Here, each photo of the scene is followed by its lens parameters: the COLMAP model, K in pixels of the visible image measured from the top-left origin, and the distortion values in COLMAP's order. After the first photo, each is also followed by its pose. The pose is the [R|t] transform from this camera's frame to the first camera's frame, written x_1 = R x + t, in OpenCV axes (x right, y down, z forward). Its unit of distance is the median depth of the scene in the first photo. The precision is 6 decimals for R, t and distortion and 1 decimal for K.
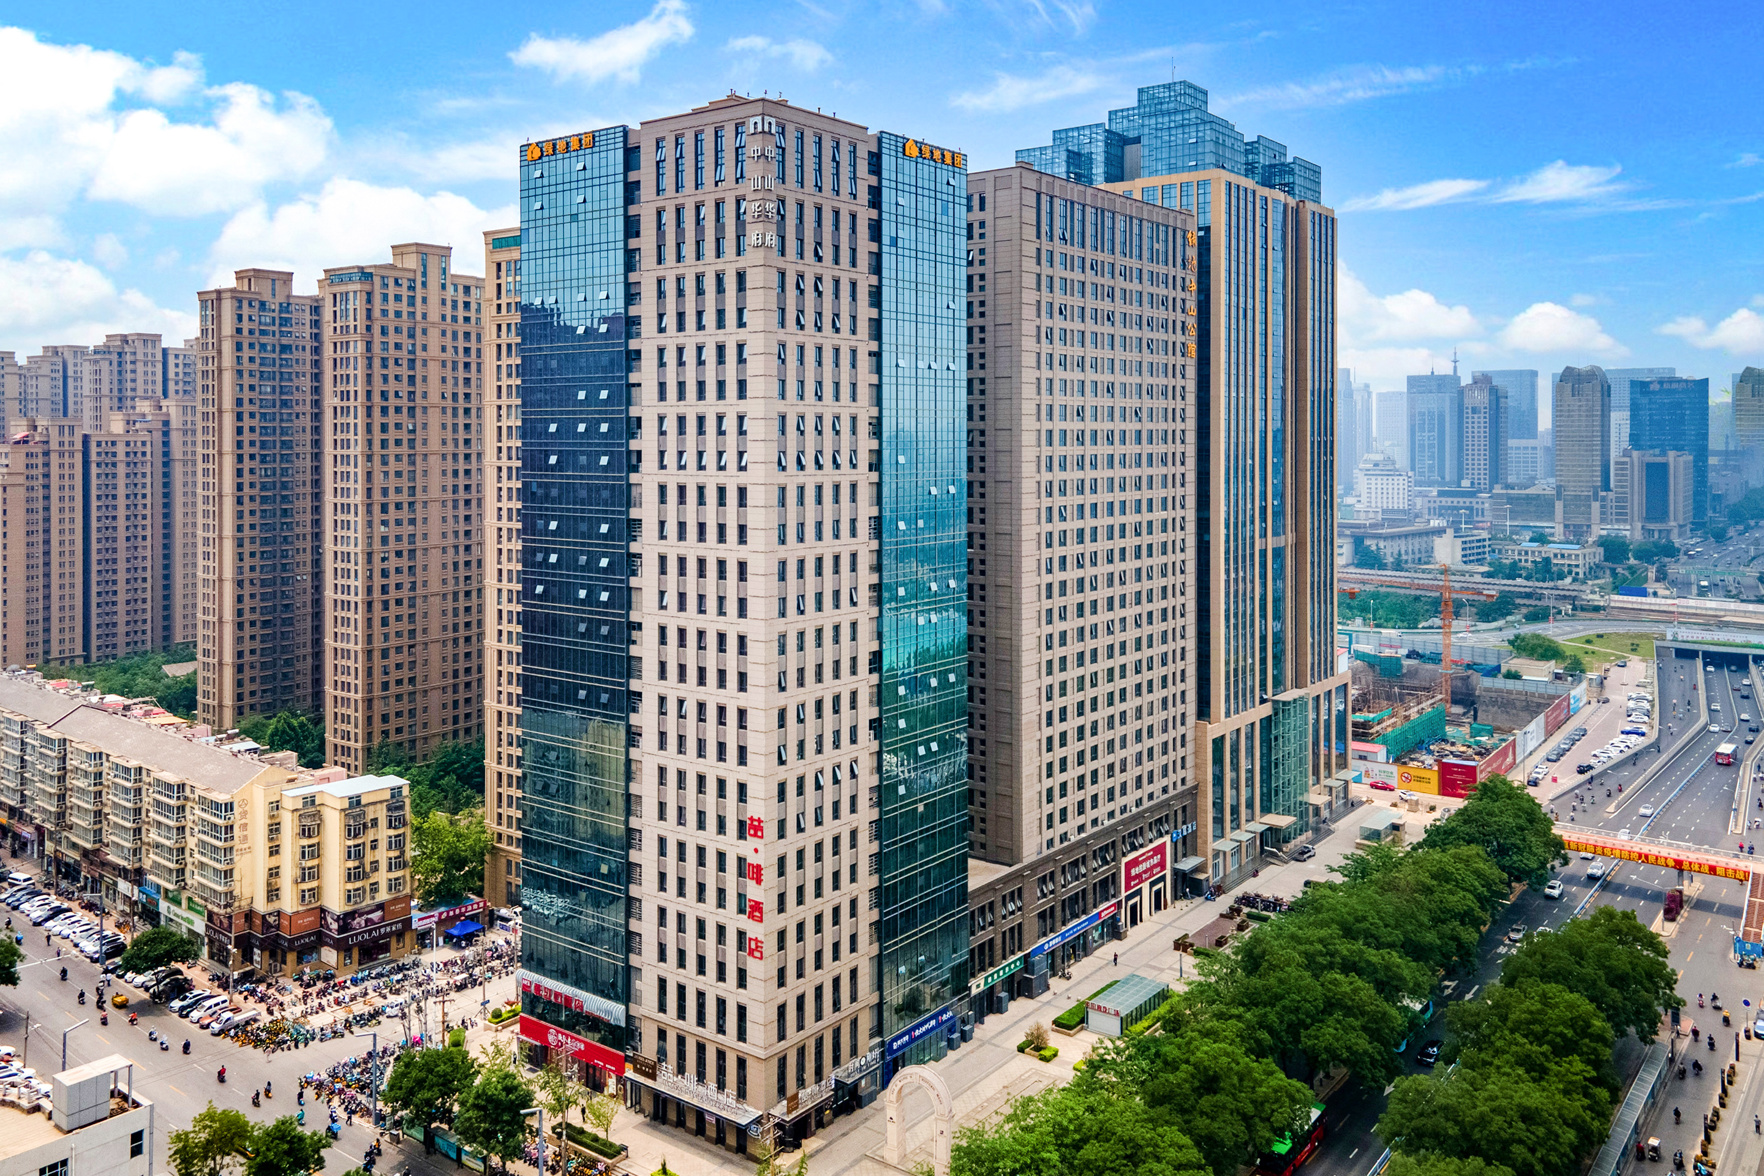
lens RADIAL K [[1479.1, 0, 881.6], [0, 1479.1, 409.8], [0, 0, 1]] dist [0.003001, 0.047970]
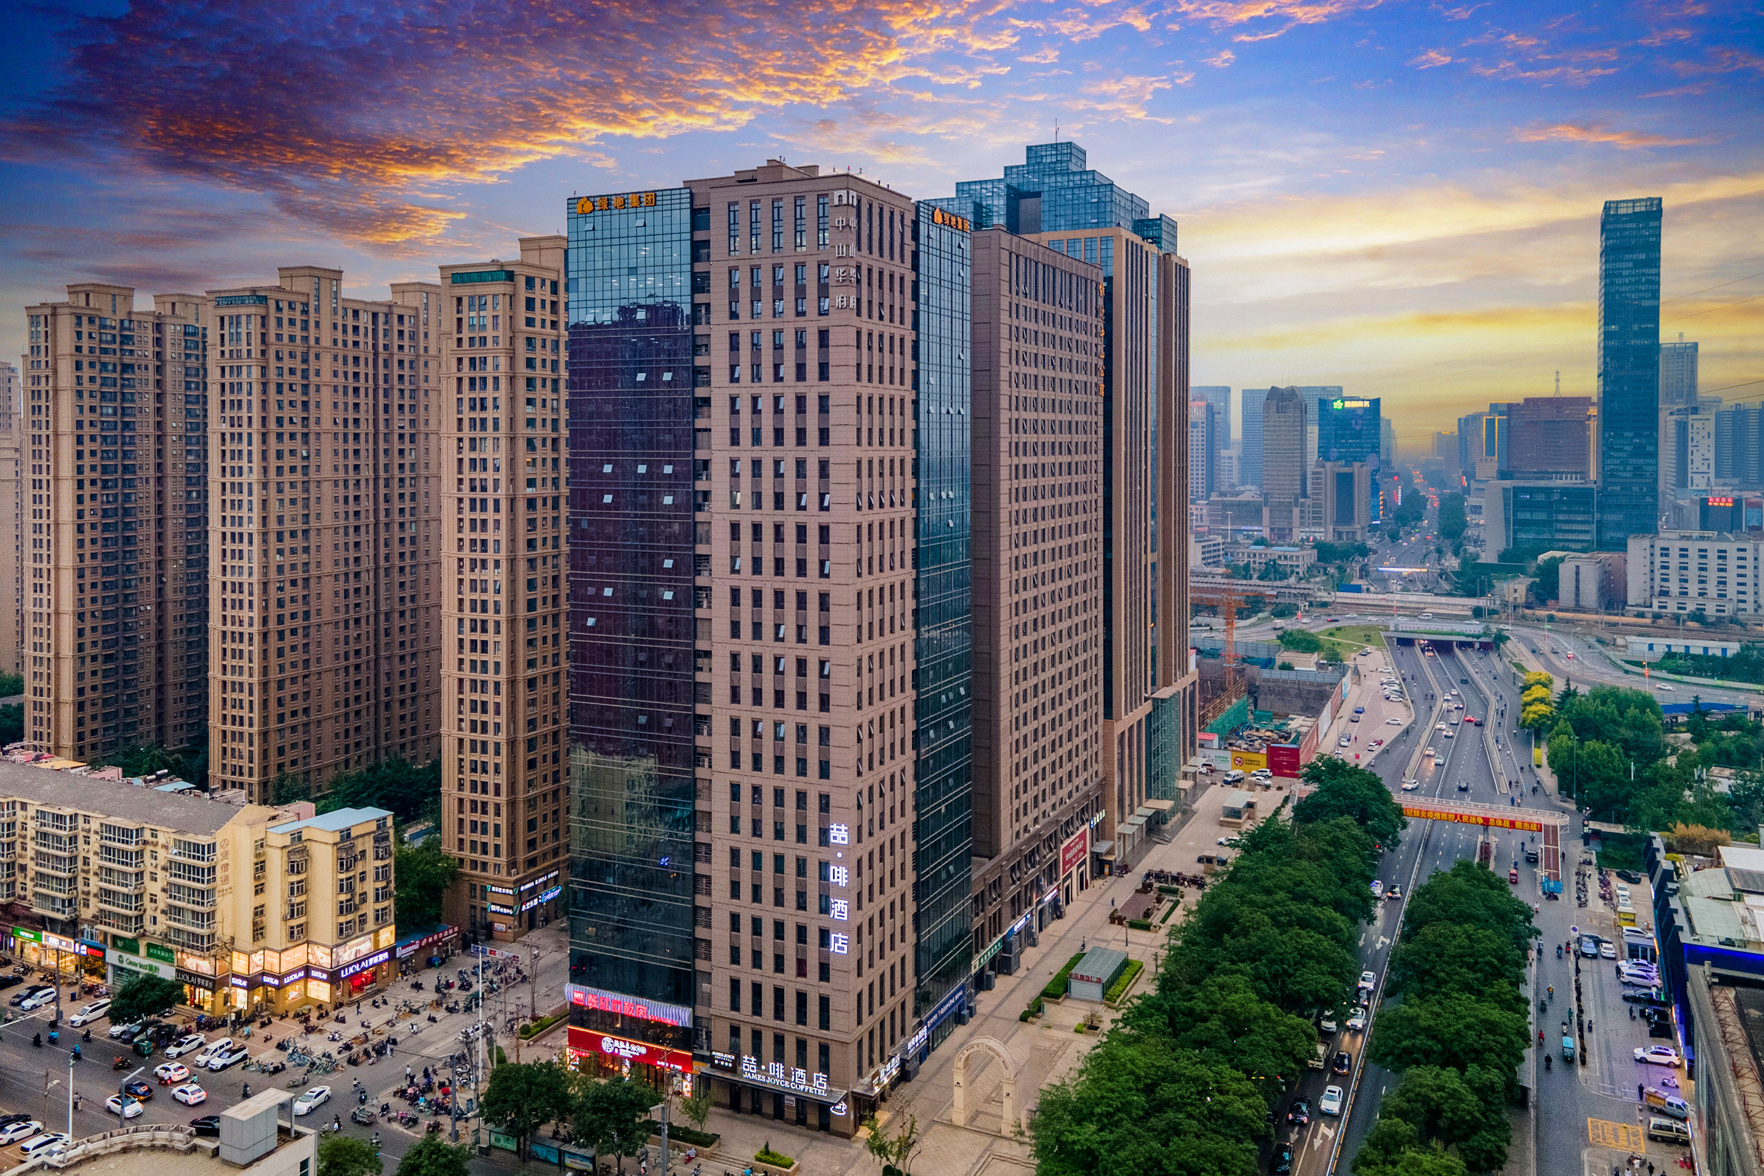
lens RADIAL K [[1479.1, 0, 881.6], [0, 1479.1, 409.8], [0, 0, 1]] dist [0.003001, 0.047970]
pose [[0.974639, 0.005748, 0.223710, -0.210154], [-0.005494, 0.999983, -0.001756, -0.022638], [-0.223717, 0.000482, 0.974654, -0.057865]]
